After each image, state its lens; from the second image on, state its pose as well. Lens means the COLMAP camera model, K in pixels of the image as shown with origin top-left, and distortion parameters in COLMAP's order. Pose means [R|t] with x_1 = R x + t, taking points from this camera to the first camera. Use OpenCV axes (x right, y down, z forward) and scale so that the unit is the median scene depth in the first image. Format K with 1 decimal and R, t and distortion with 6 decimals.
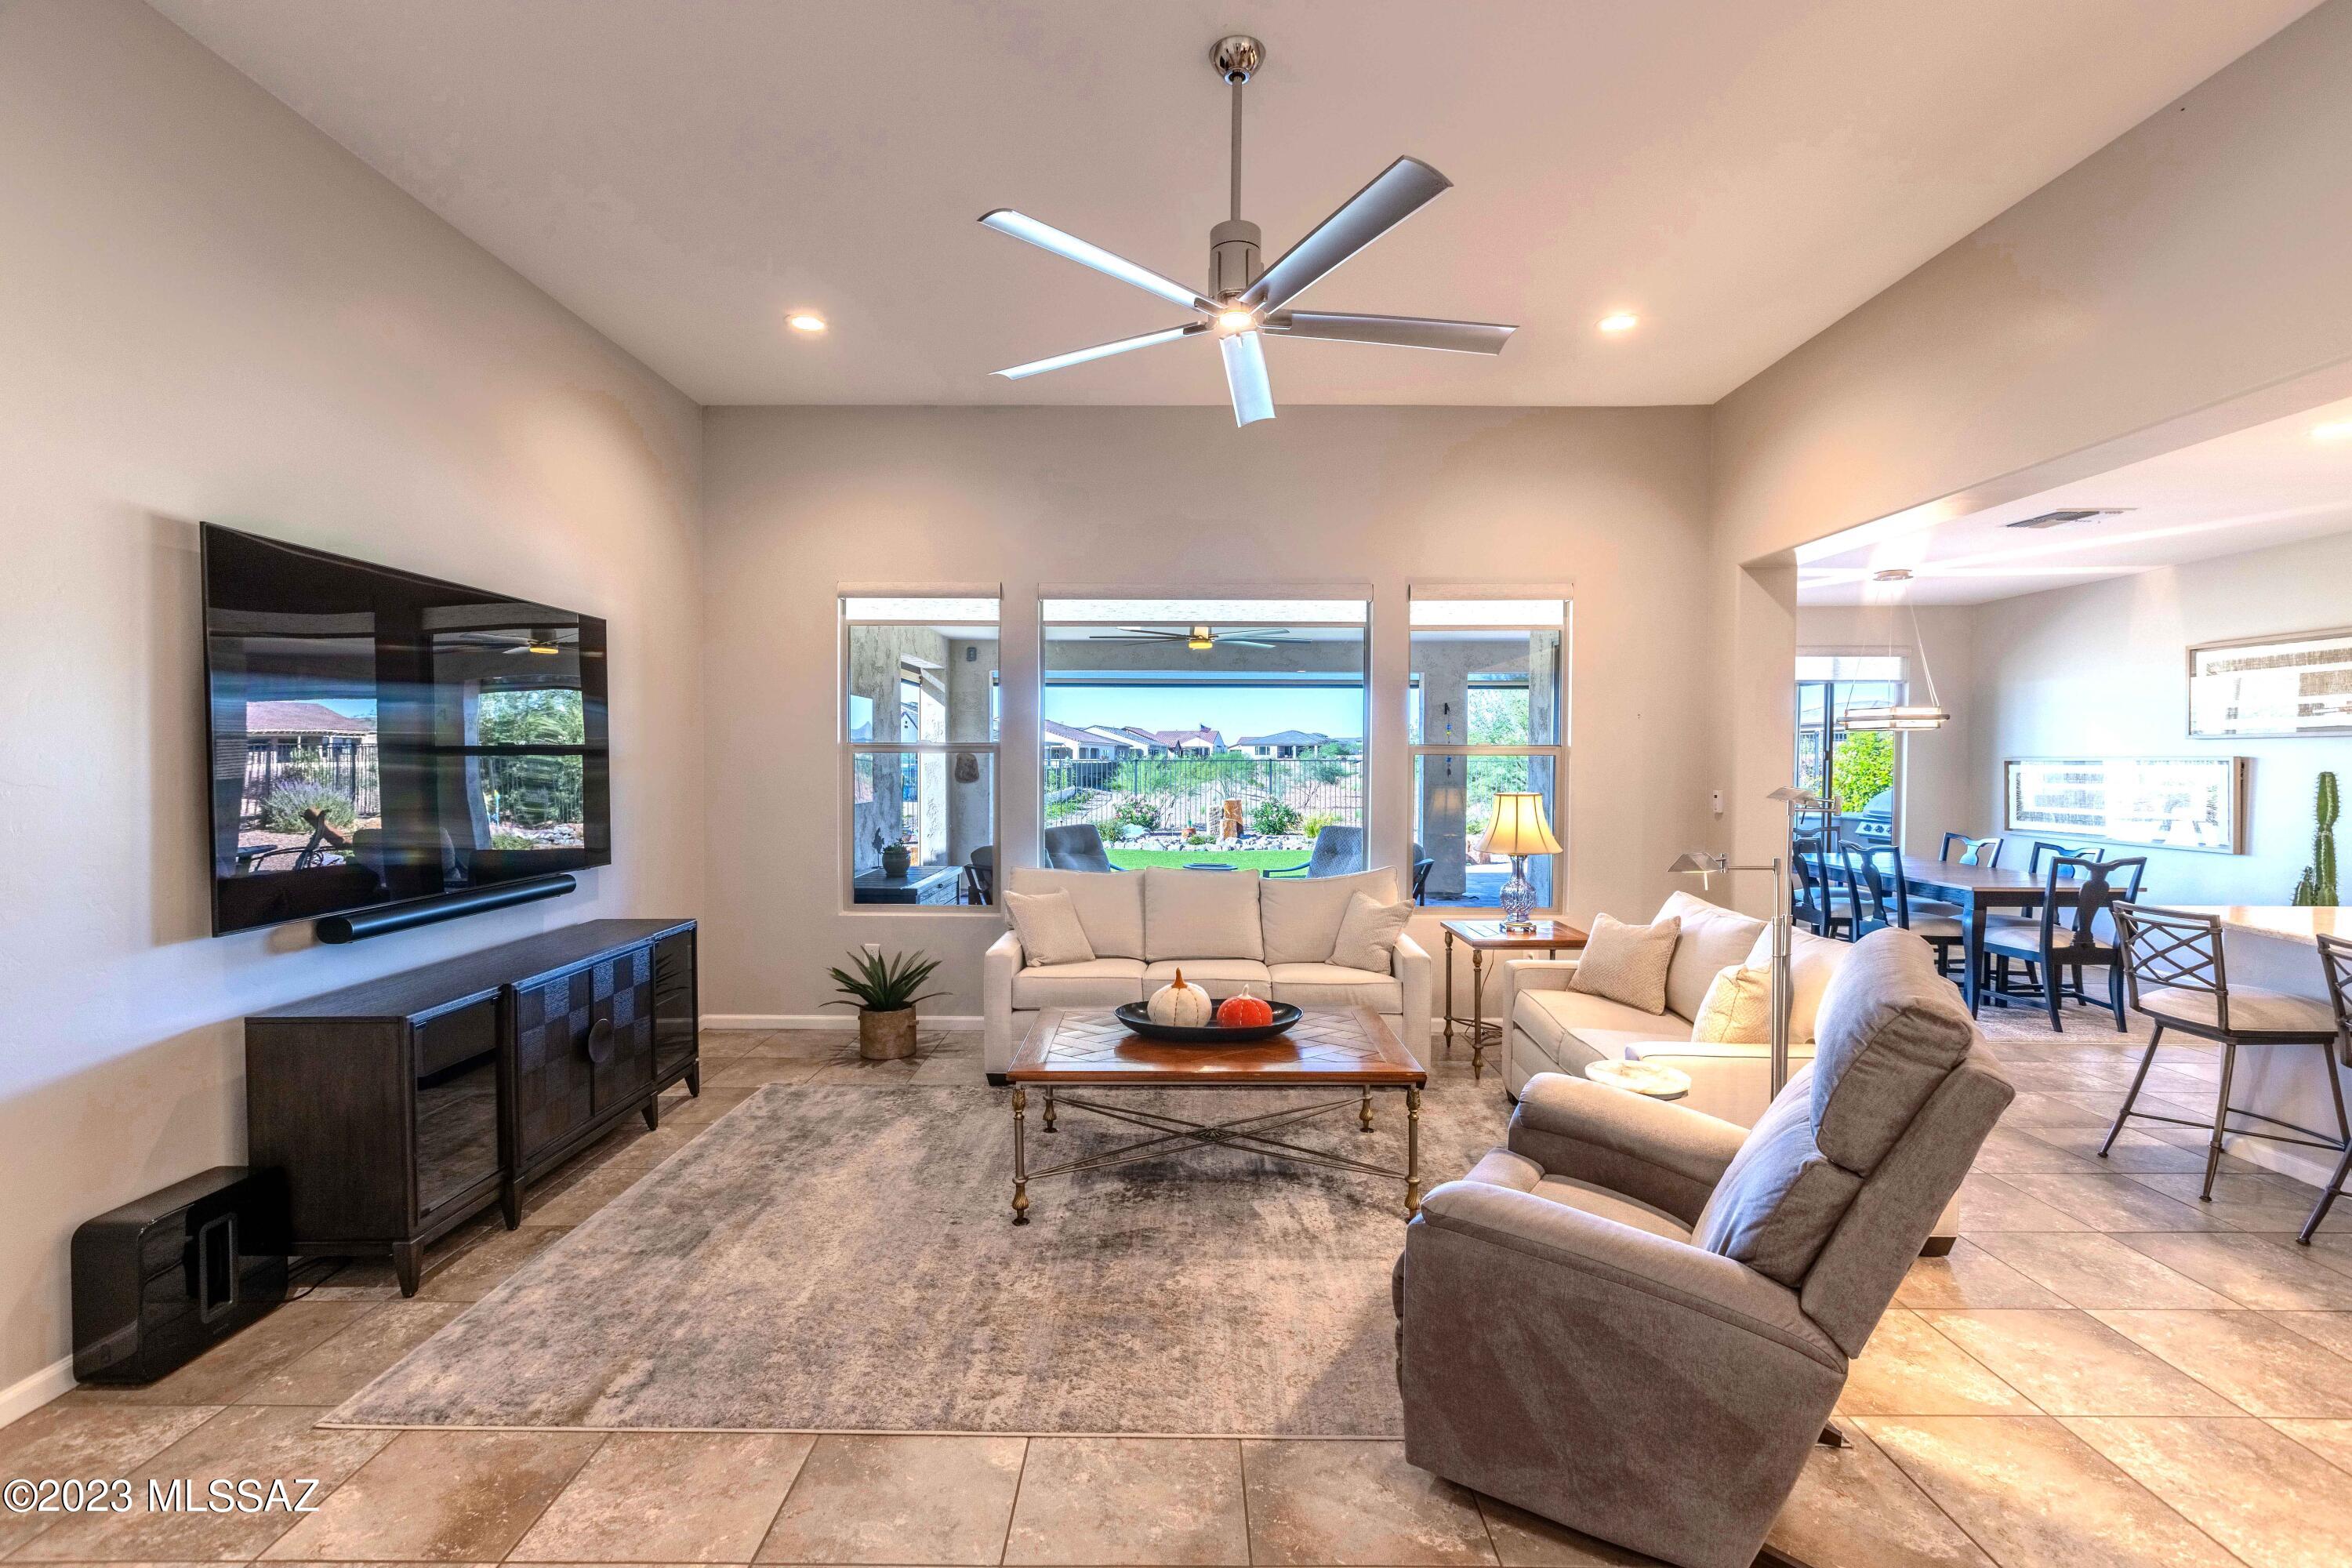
lens RADIAL K [[1078.6, 0, 1165.7], [0, 1078.6, 766.8], [0, 0, 1]] dist [0.016839, -0.005693]
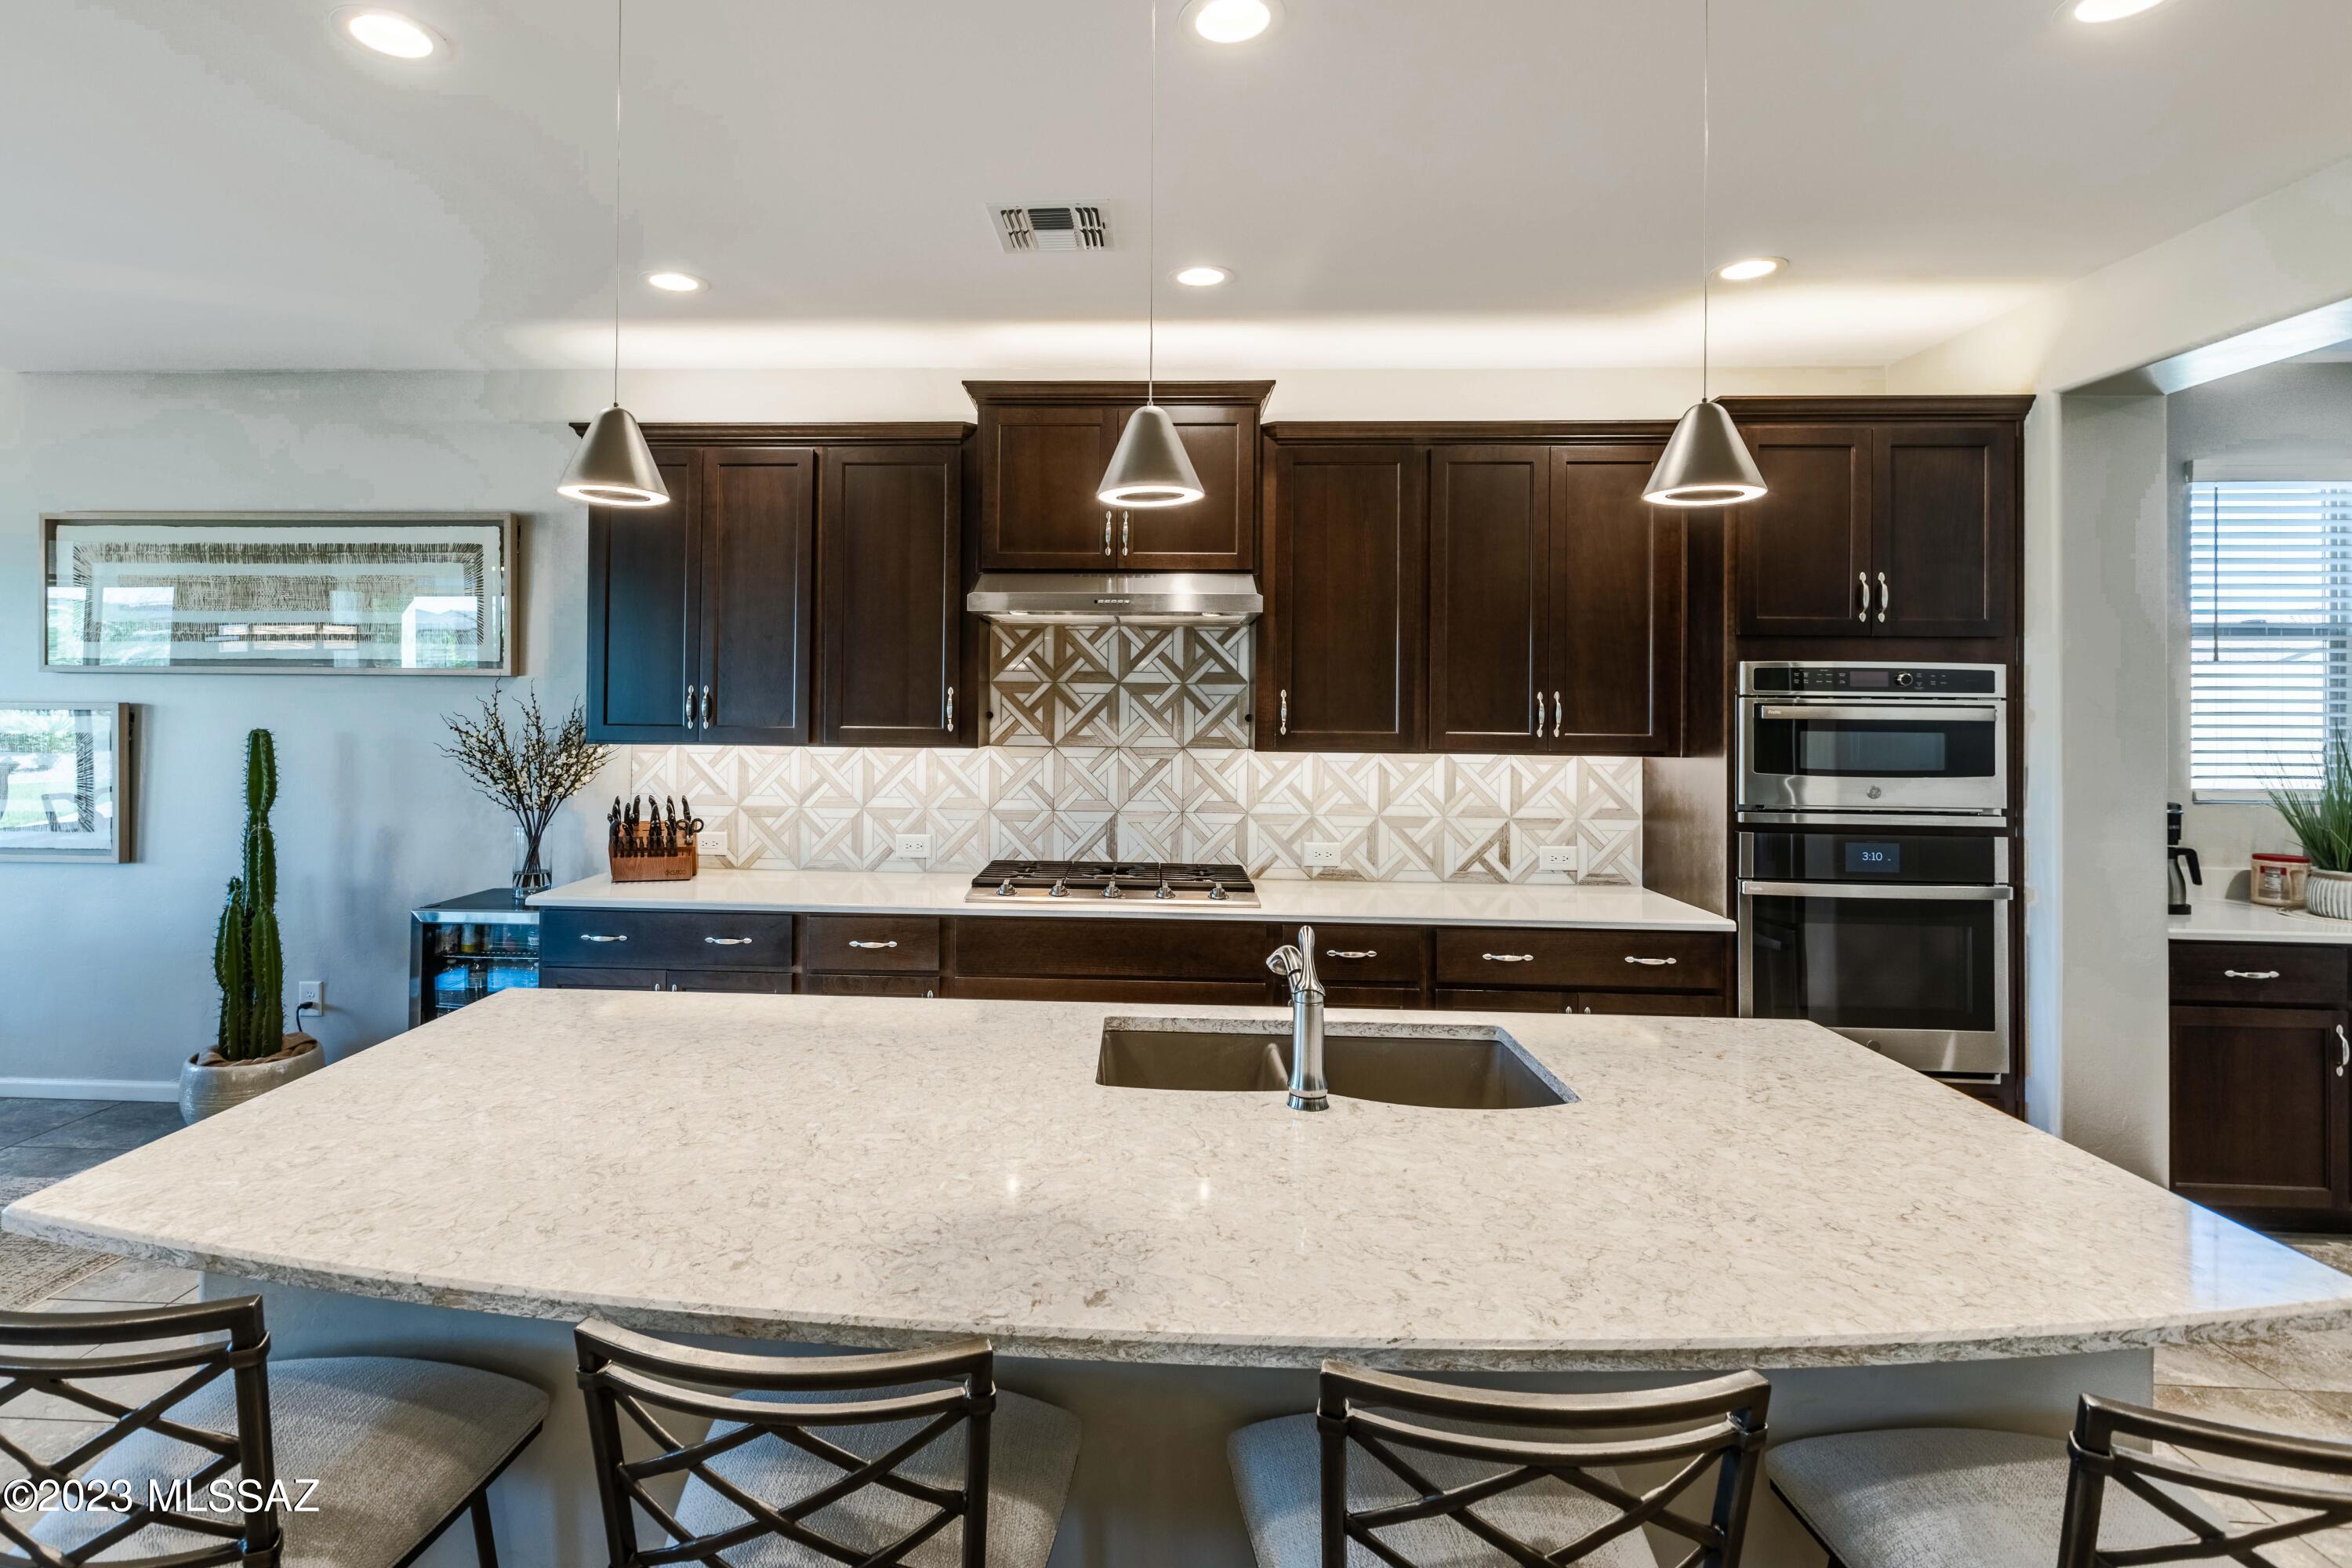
lens RADIAL K [[1139.7, 0, 1083.5], [0, 1139.7, 705.0], [0, 0, 1]] dist [0.004487, -0.003864]
pose [[0.060968, -0.001465, 0.998139, 0.428298], [-0.003503, 0.999992, 0.001682, -0.012453], [-0.998134, -0.003599, 0.060963, 0.482003]]
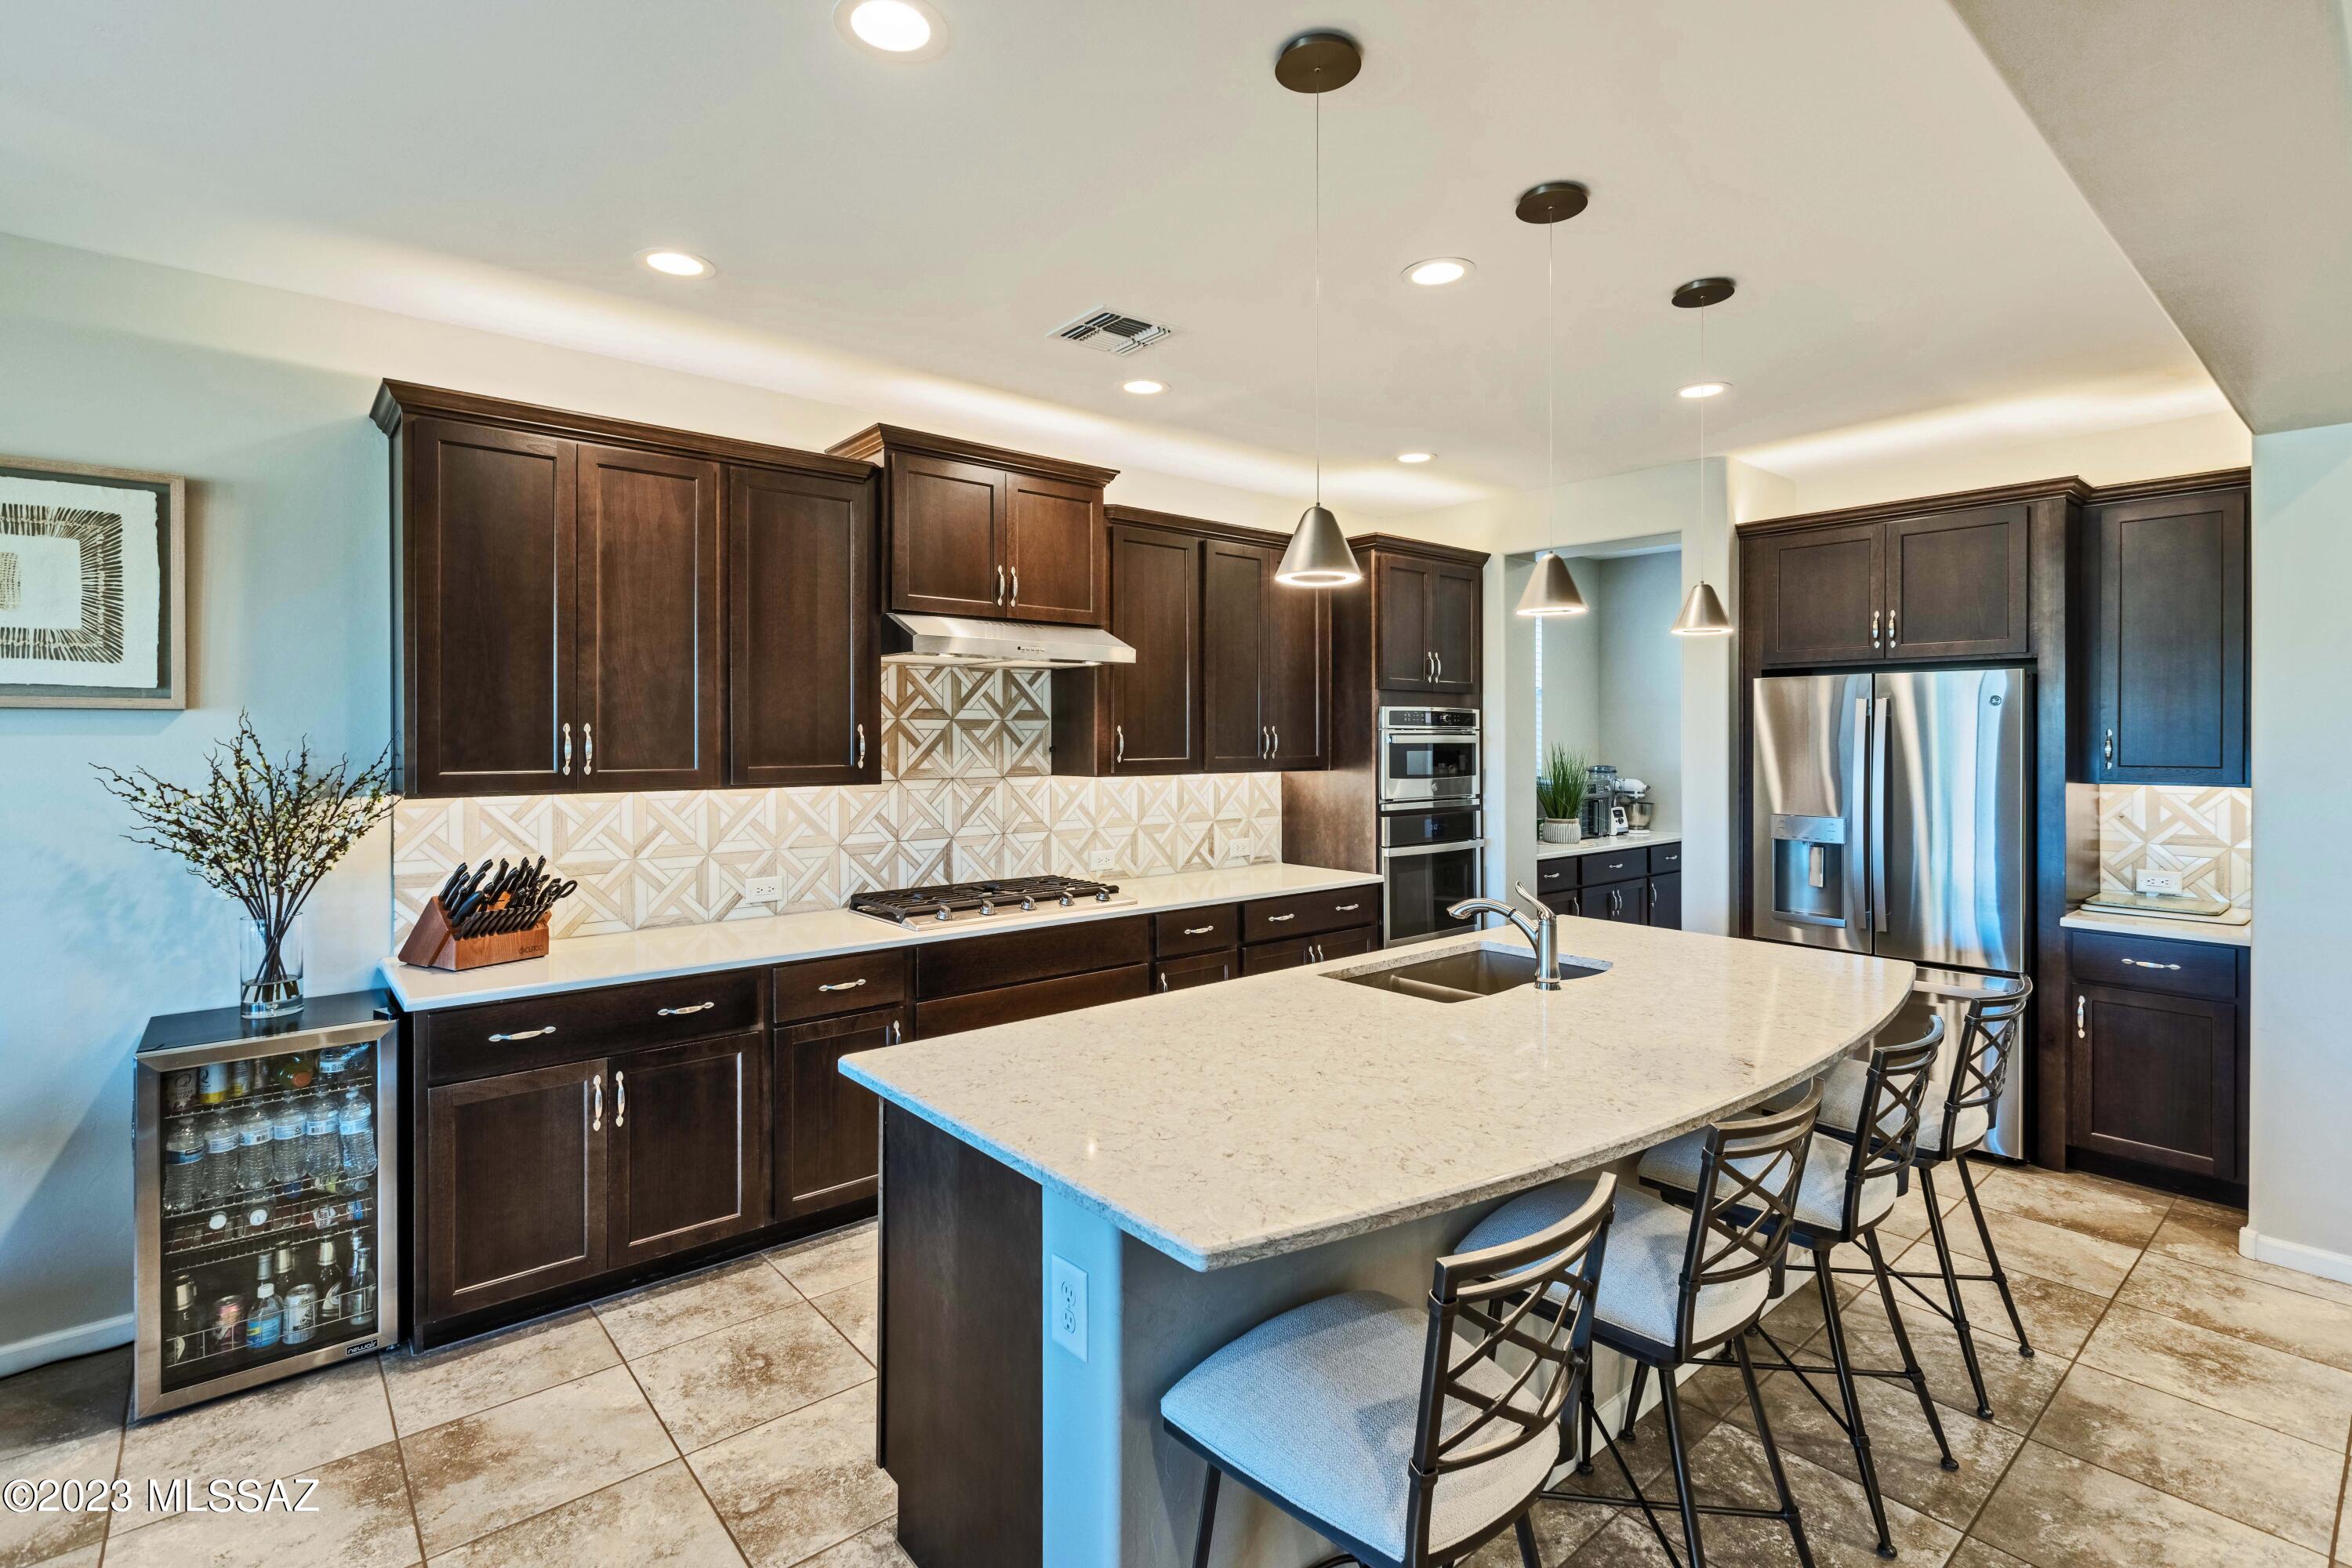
lens RADIAL K [[1078.6, 0, 1167.2], [0, 1078.6, 743.3], [0, 0, 1]] dist [0.016839, -0.005693]
pose [[-0.629850, -0.005004, 0.776700, 0.478618], [0.005502, 0.999925, 0.010904, -0.016155], [-0.776697, 0.011142, -0.629776, 0.856342]]
